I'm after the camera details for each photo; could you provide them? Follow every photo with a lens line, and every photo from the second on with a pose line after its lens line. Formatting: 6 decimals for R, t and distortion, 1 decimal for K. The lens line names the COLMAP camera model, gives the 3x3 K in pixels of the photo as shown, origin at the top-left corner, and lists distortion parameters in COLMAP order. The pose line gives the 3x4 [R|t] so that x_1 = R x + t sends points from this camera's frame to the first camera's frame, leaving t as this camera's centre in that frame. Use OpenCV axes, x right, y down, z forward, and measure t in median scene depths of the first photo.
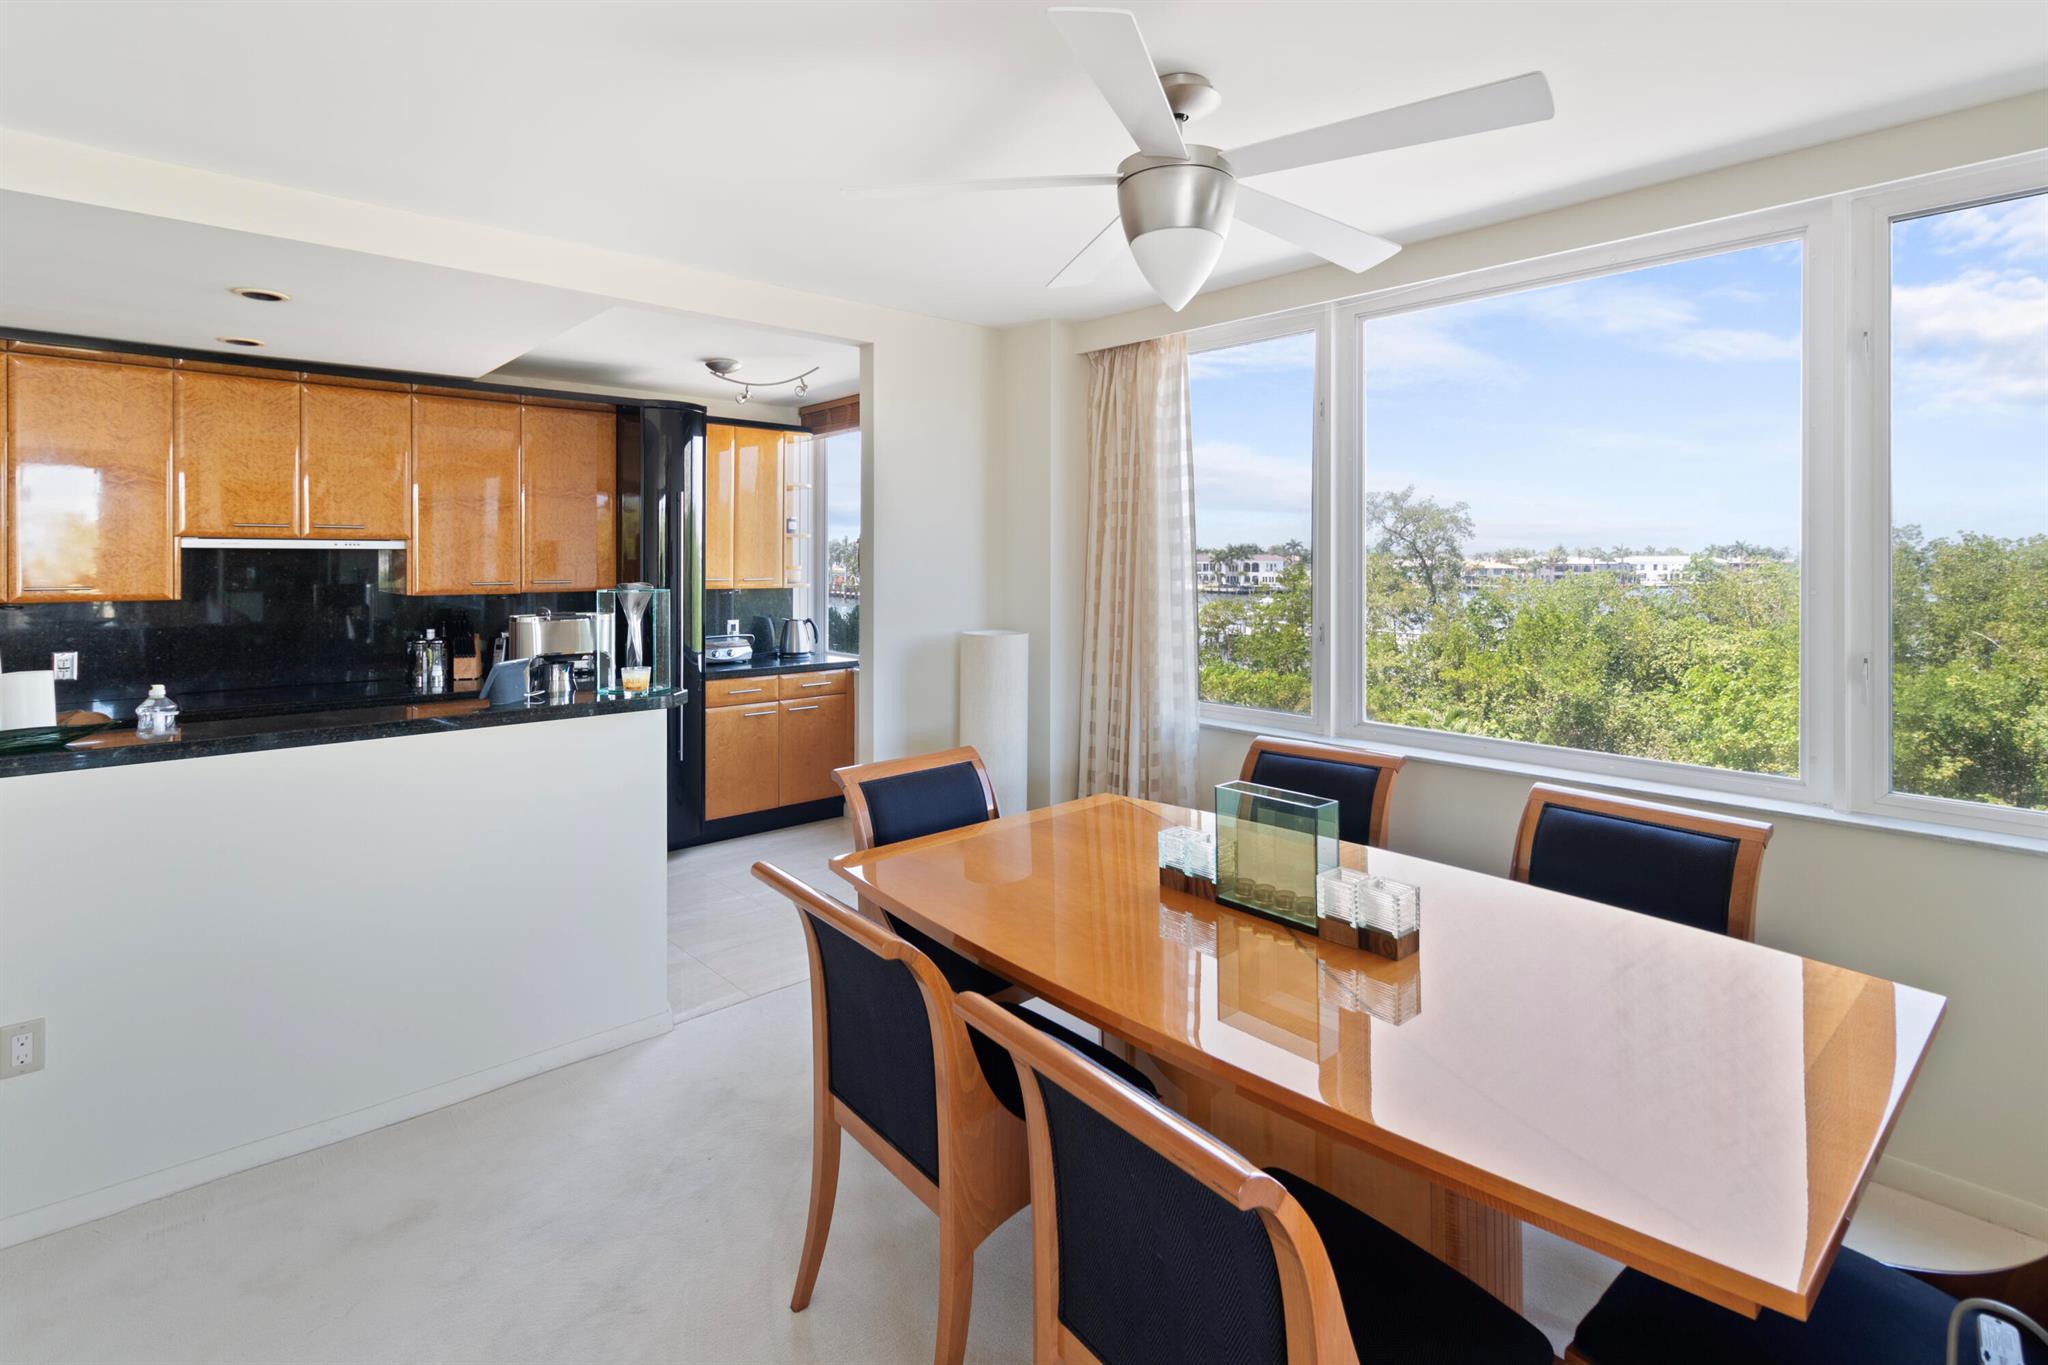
lens RADIAL K [[982.1, 0, 1029.1], [0, 982.1, 564.3], [0, 0, 1]] dist [-0.000801, -0.000023]
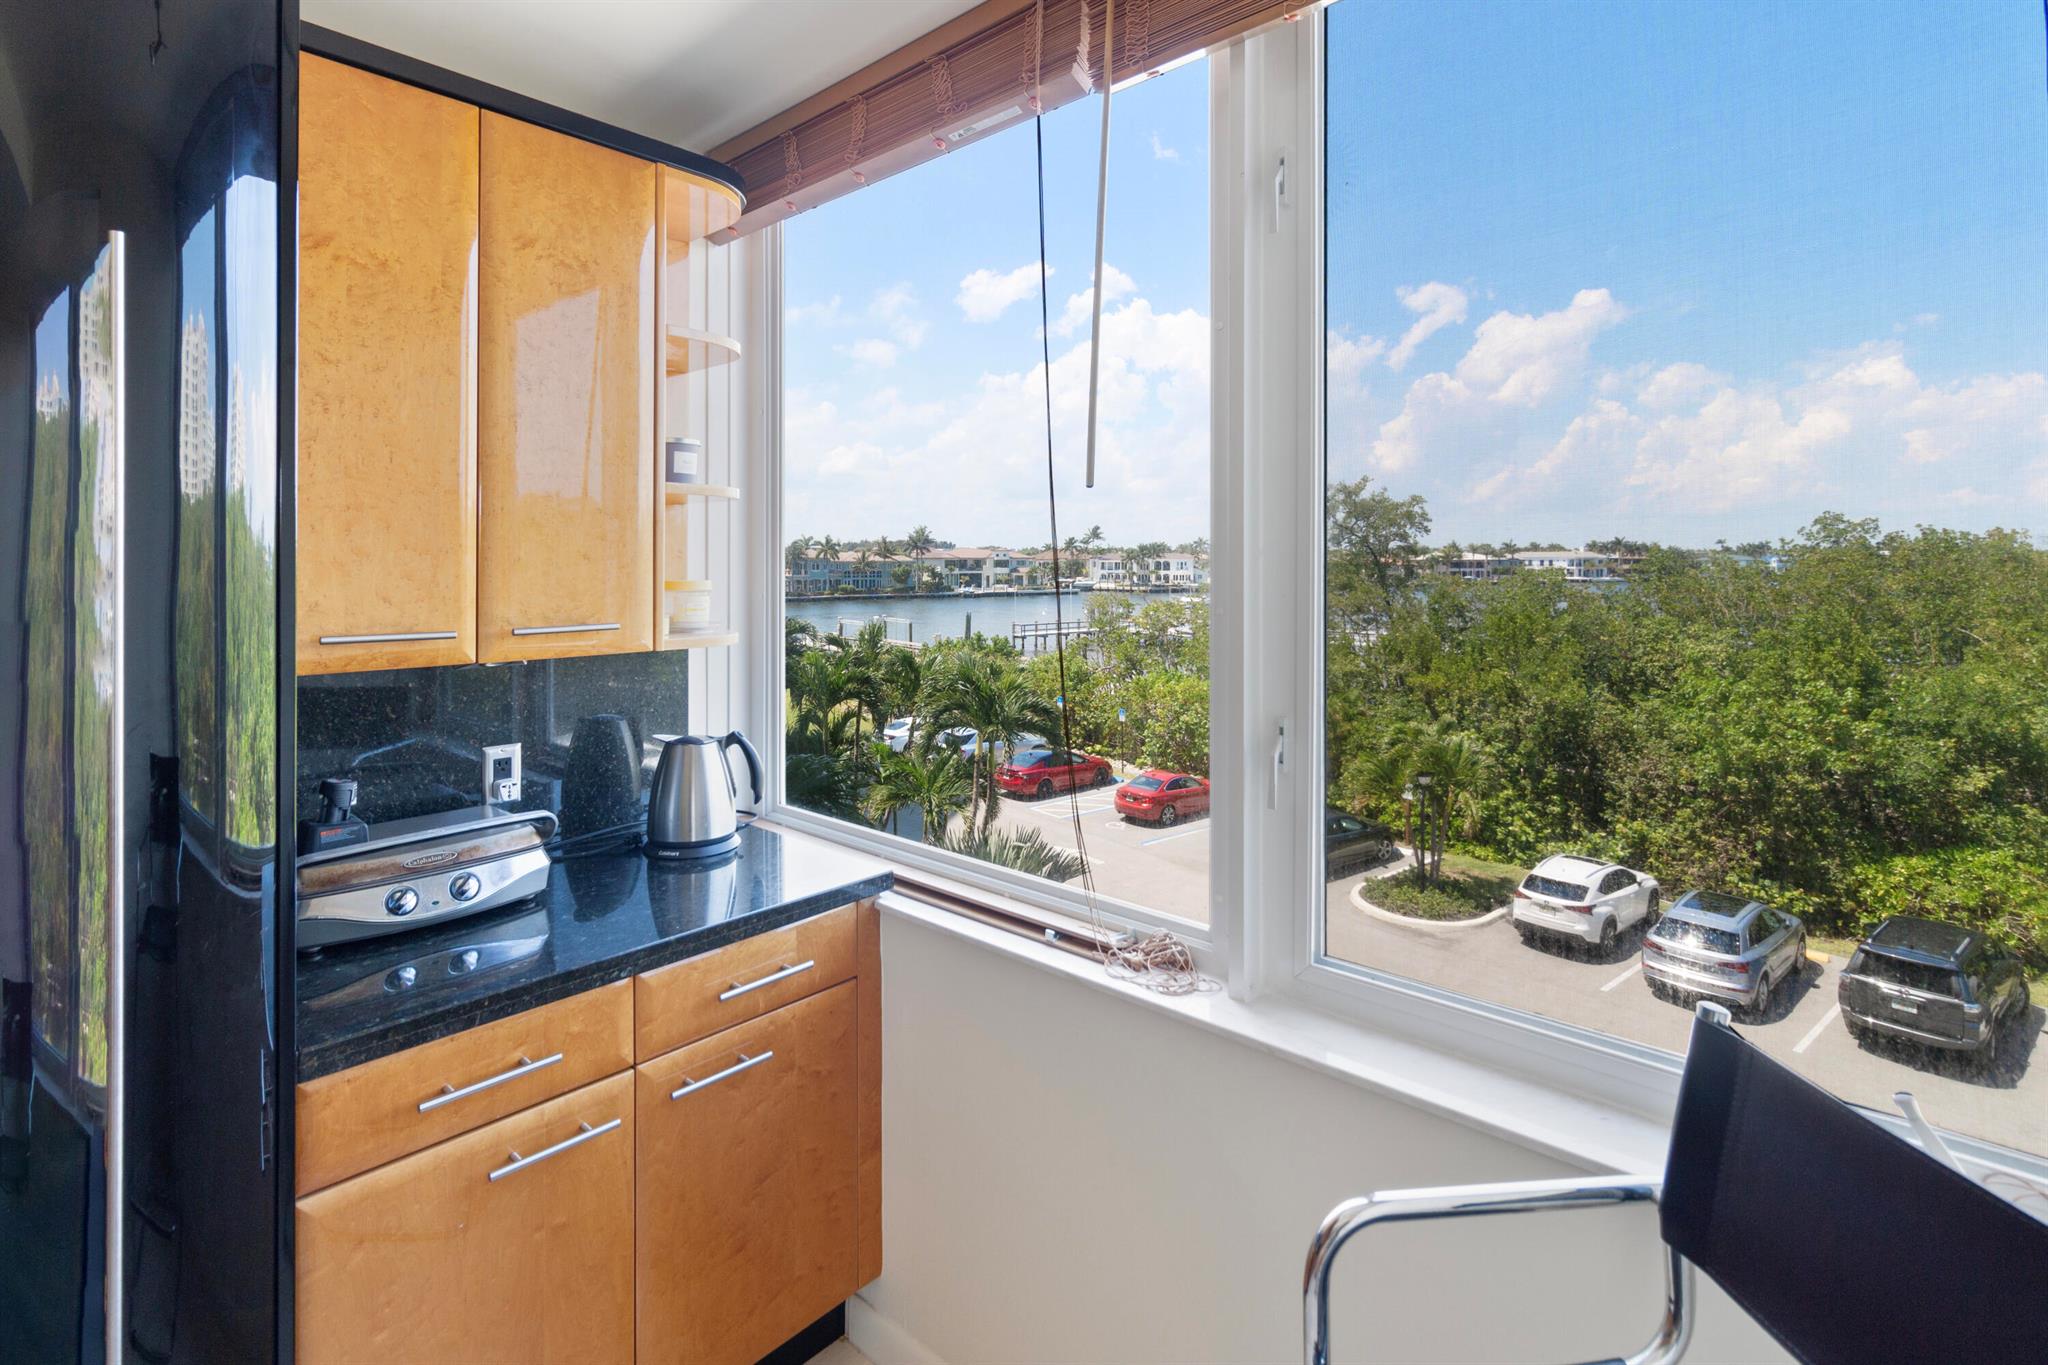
lens RADIAL K [[982.1, 0, 1044.8], [0, 982.1, 547.5], [0, 0, 1]] dist [-0.000801, -0.000023]
pose [[0.993659, -0.004891, 0.112328, -0.027946], [0.006732, 0.999849, -0.016009, -0.000789], [-0.112233, 0.016664, 0.993542, 0.116535]]
